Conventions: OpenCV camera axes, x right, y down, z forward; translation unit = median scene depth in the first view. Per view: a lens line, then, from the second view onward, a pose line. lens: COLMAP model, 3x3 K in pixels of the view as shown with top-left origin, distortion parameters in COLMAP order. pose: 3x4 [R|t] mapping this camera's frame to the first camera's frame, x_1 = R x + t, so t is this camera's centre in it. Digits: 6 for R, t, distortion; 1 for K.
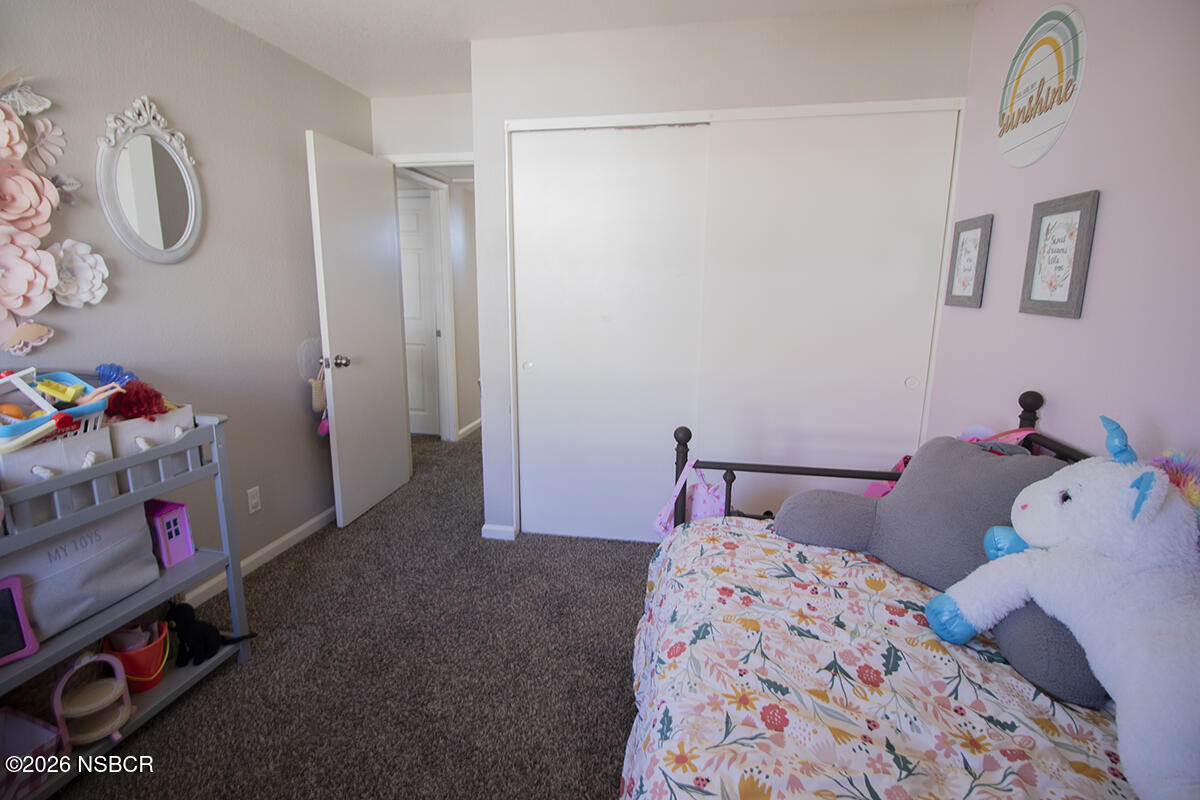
lens RADIAL K [[574.5, 0, 599.9], [0, 574.5, 395.8], [0, 0, 1]] dist [-0.015904, -0.000993]
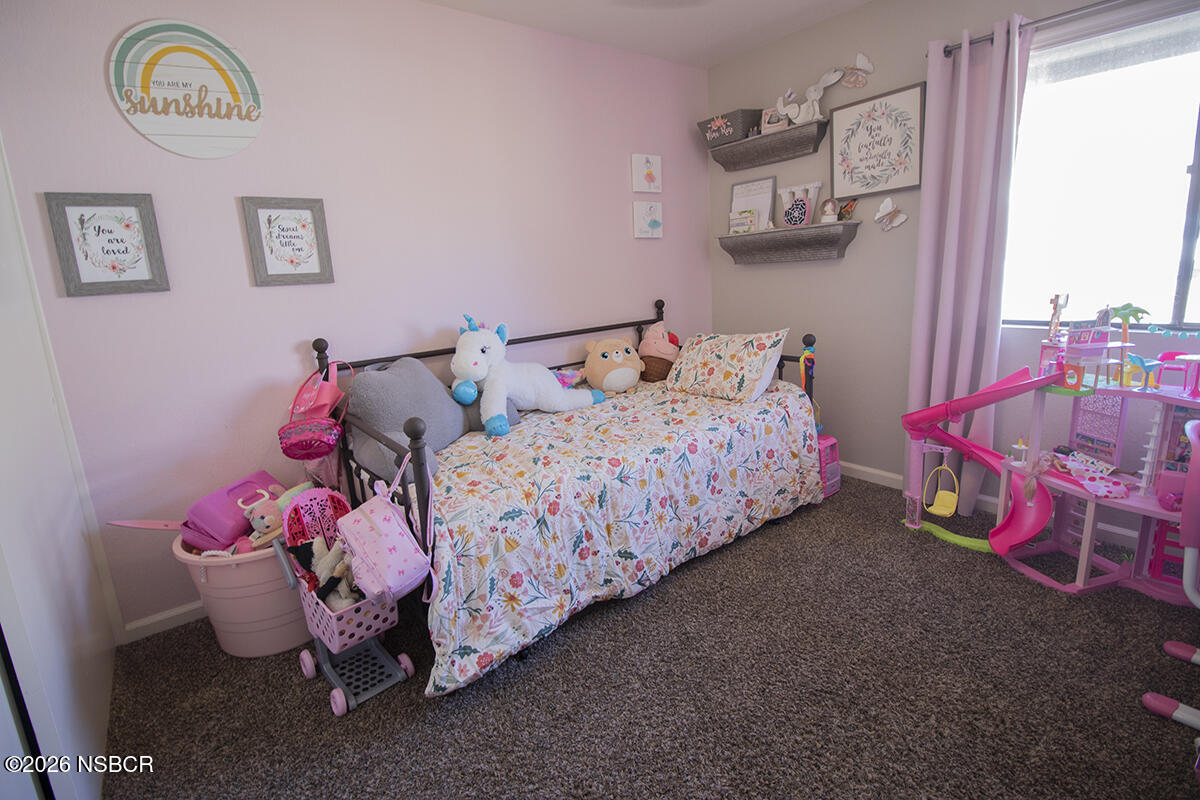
lens RADIAL K [[574.5, 0, 599.0], [0, 574.5, 396.7], [0, 0, 1]] dist [-0.015904, -0.000993]
pose [[-0.756049, -0.113723, 0.644559, -0.684670], [0.166736, 0.918834, 0.357691, -0.266287], [-0.632921, 0.377903, -0.675722, 1.583383]]
